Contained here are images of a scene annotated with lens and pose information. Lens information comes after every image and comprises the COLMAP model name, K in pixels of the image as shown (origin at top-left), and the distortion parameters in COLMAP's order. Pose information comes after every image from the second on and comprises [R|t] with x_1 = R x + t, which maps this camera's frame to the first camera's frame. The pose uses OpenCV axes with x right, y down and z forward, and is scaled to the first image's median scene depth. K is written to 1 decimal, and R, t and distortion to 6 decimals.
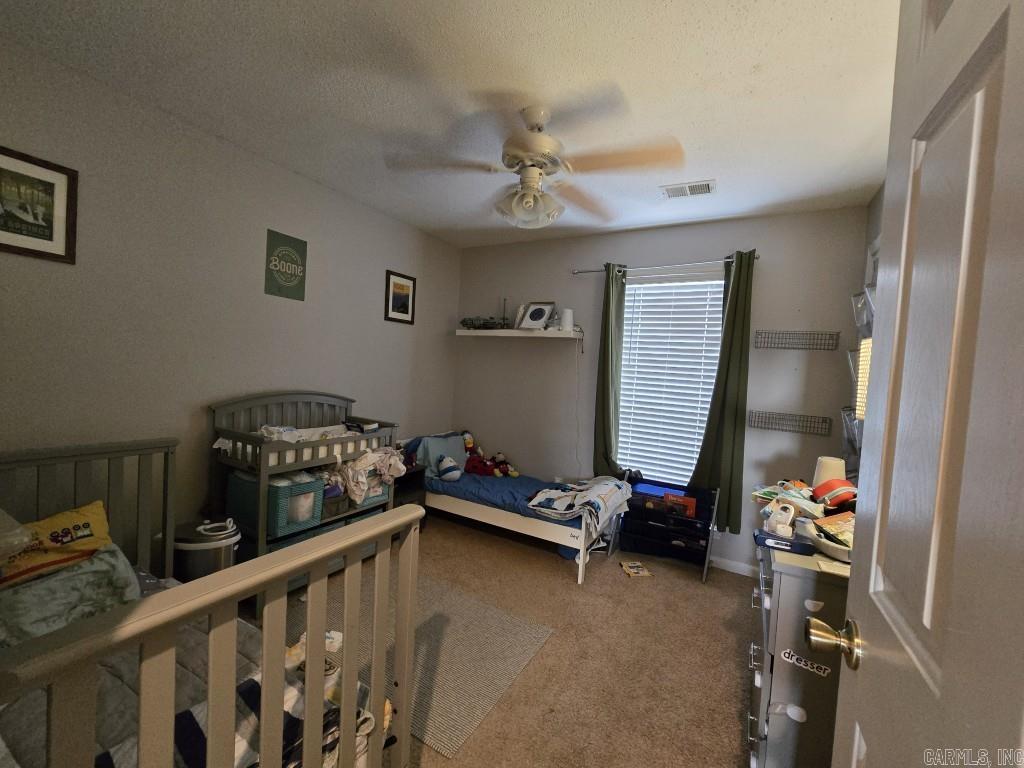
lens RADIAL K [[420.2, 0, 513.6], [0, 420.2, 384.9], [0, 0, 1]] dist [0.000916, 0.000846]
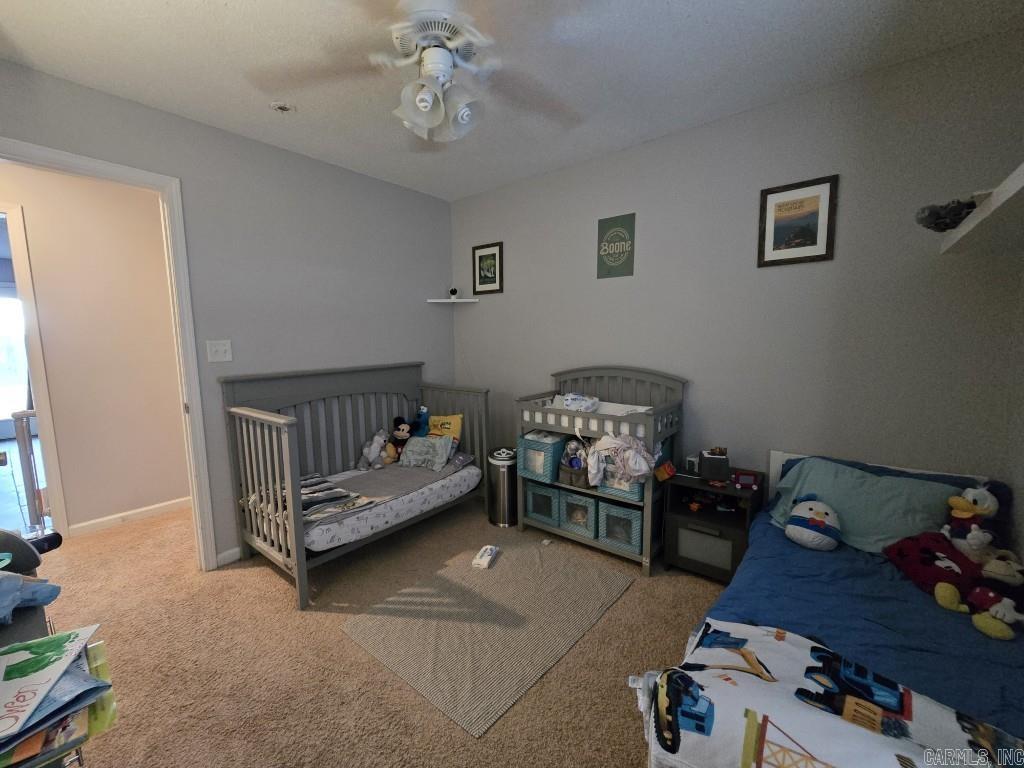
lens RADIAL K [[420.2, 0, 513.4], [0, 420.2, 386.1], [0, 0, 1]] dist [0.000916, 0.000846]
pose [[-0.152847, 0.054959, -0.986720, 0.561863], [-0.029679, 0.997747, 0.060170, 0.009156], [0.987804, 0.038481, -0.150872, 0.937408]]
